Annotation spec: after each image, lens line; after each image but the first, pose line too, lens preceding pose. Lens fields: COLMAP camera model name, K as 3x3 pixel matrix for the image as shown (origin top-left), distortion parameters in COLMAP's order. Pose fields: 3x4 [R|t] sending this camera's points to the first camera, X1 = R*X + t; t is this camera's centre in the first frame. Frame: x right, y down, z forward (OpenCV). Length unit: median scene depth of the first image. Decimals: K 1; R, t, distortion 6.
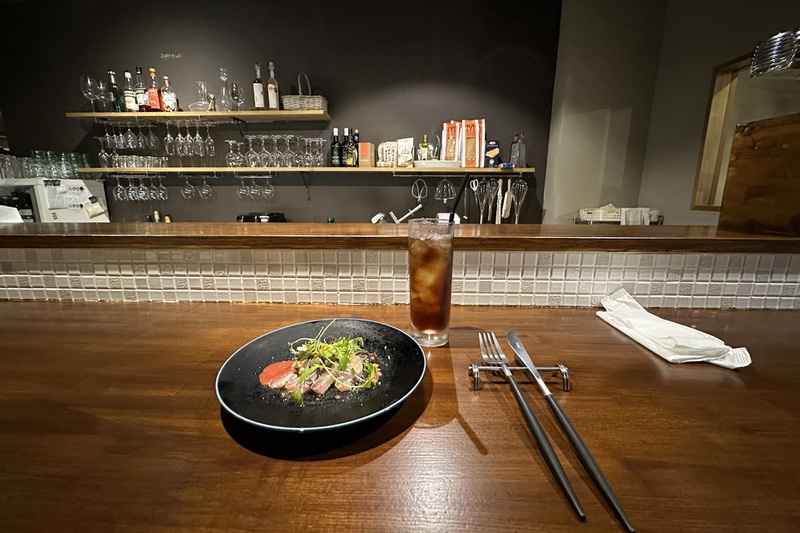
lens RADIAL K [[324.2, 0, 405.0], [0, 324.2, 255.0], [0, 0, 1]] dist [-0.001125, -0.000786]
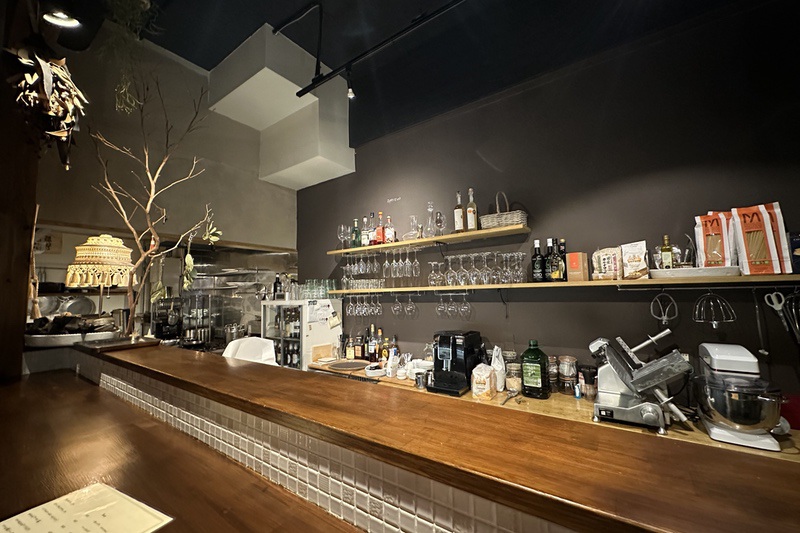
lens RADIAL K [[324.2, 0, 399.2], [0, 324.2, 260.8], [0, 0, 1]] dist [-0.001125, -0.000786]
pose [[0.827871, -0.076331, -0.555700, -0.033995], [-0.083347, 0.962960, -0.256441, -0.072277], [0.554692, 0.258616, 0.790845, 0.088603]]
